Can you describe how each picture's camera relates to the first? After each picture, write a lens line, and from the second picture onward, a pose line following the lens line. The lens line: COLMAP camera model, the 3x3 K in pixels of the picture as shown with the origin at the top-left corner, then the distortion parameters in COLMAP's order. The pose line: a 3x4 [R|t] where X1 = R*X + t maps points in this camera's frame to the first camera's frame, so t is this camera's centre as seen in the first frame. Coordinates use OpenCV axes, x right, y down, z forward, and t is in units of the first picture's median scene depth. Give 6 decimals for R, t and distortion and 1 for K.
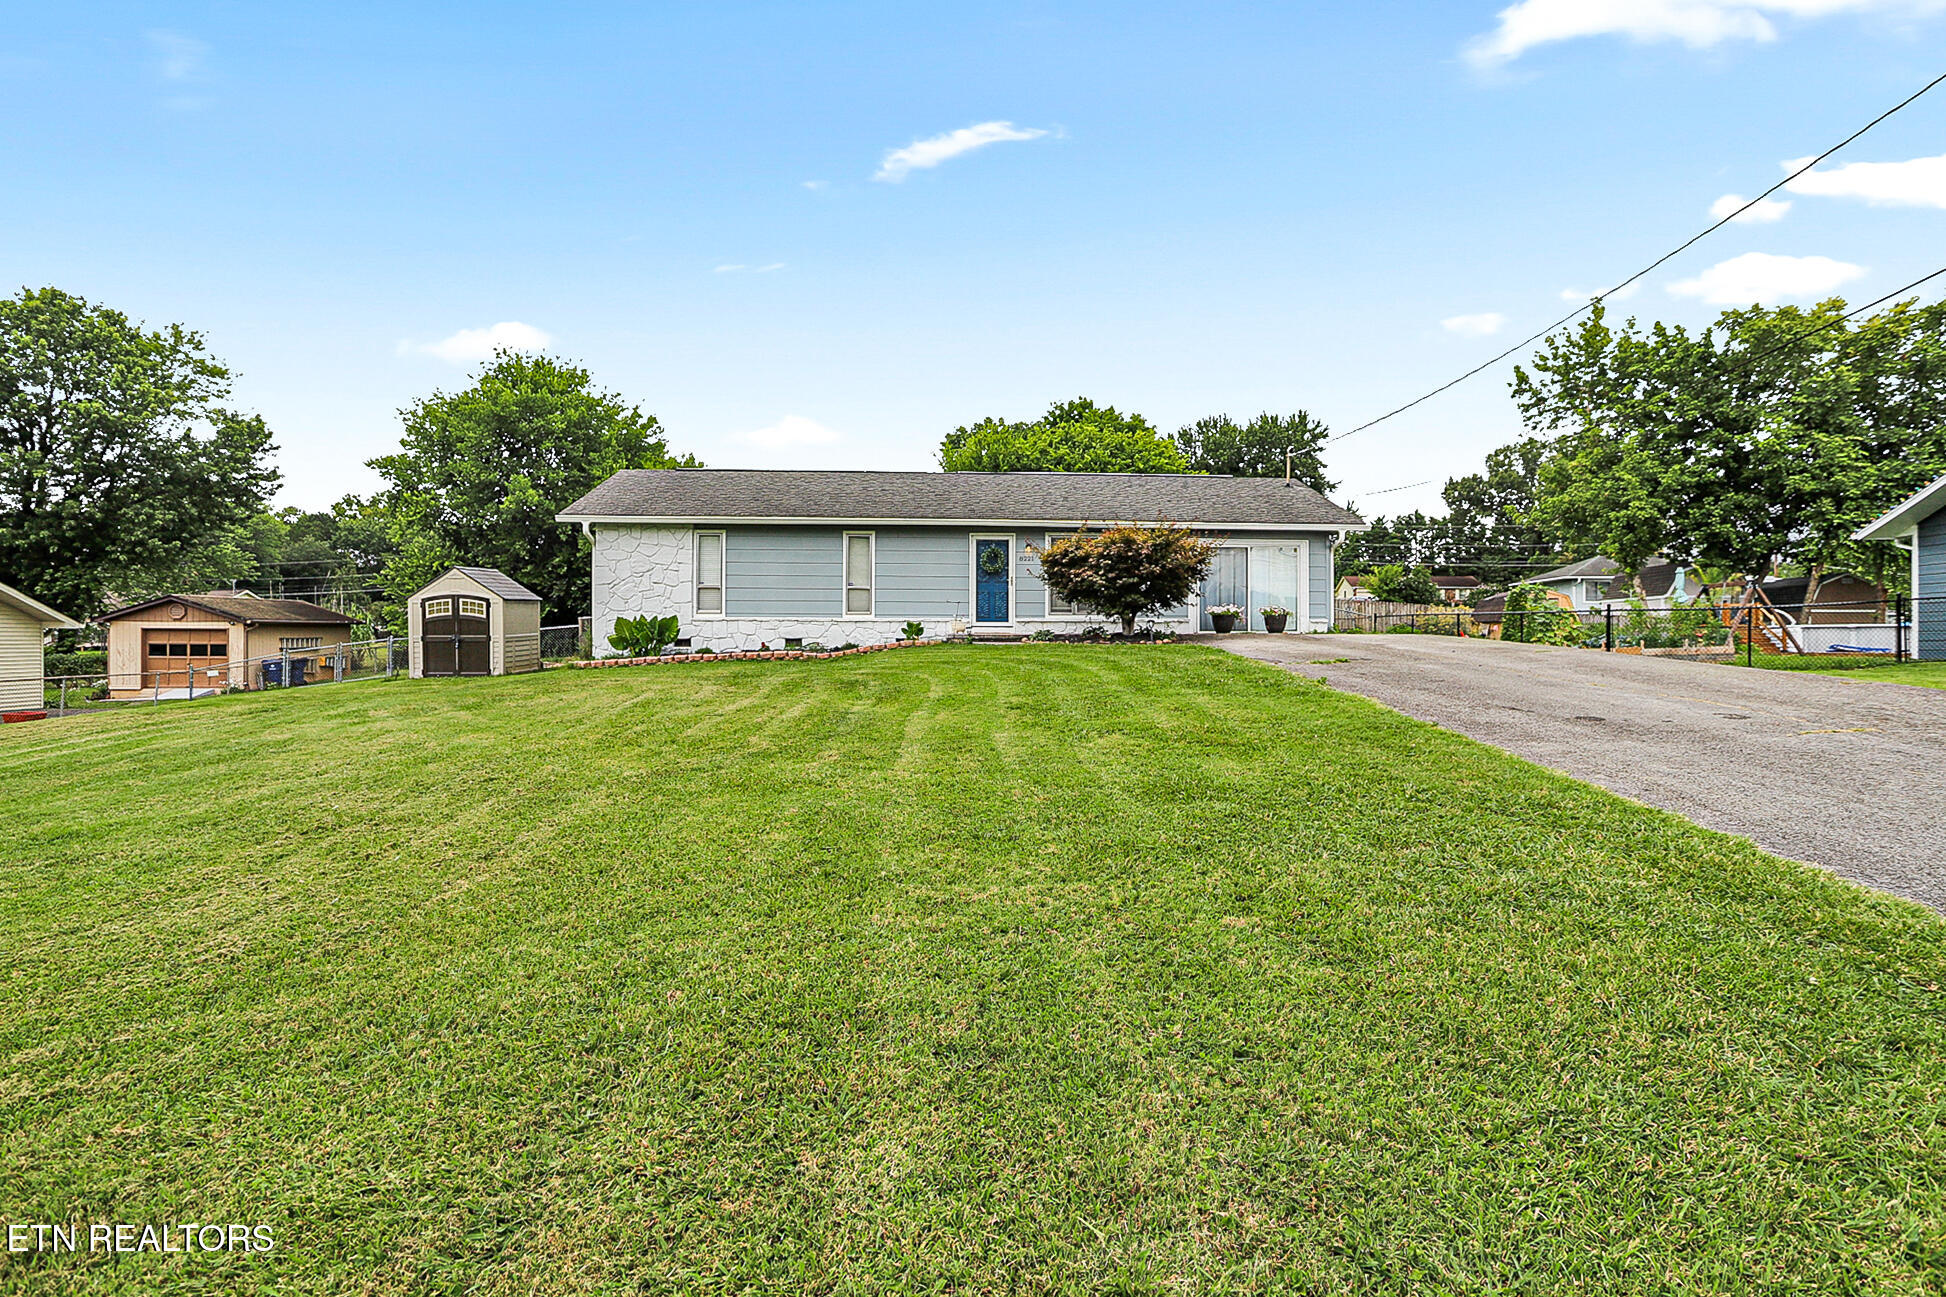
lens RADIAL K [[962.6, 0, 993.9], [0, 962.6, 647.5], [0, 0, 1]] dist [-0.037944, 0.017507]
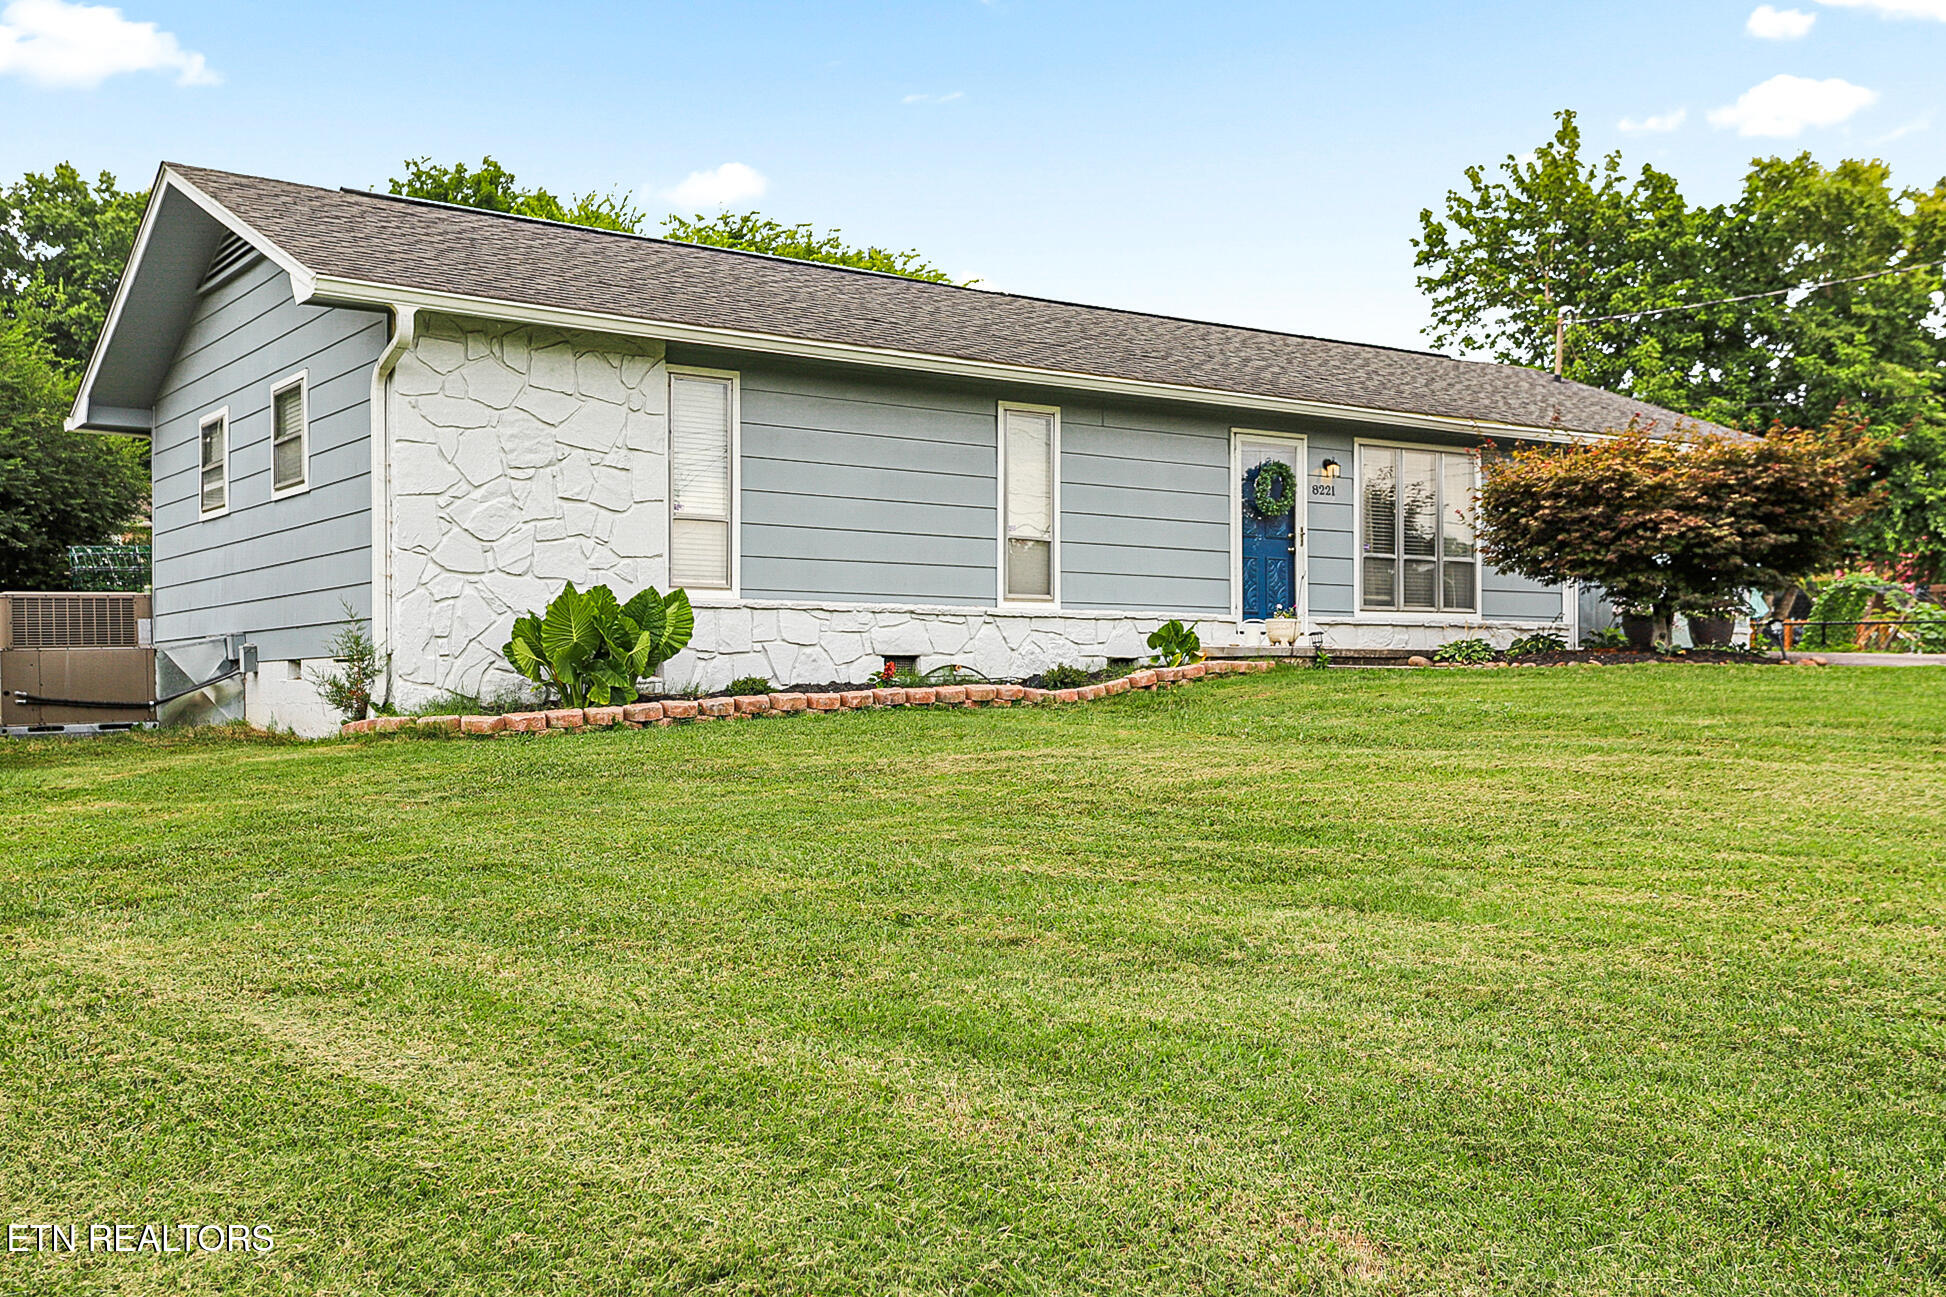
lens RADIAL K [[1844.4, 0, 1007.6], [0, 1844.4, 647.6], [0, 0, 1]] dist [0.156945, 0.000000]
pose [[0.846104, 0.008161, 0.532955, -0.564693], [0.007516, 0.999601, -0.027239, 0.008206], [-0.532965, 0.027053, 0.845705, 0.312243]]
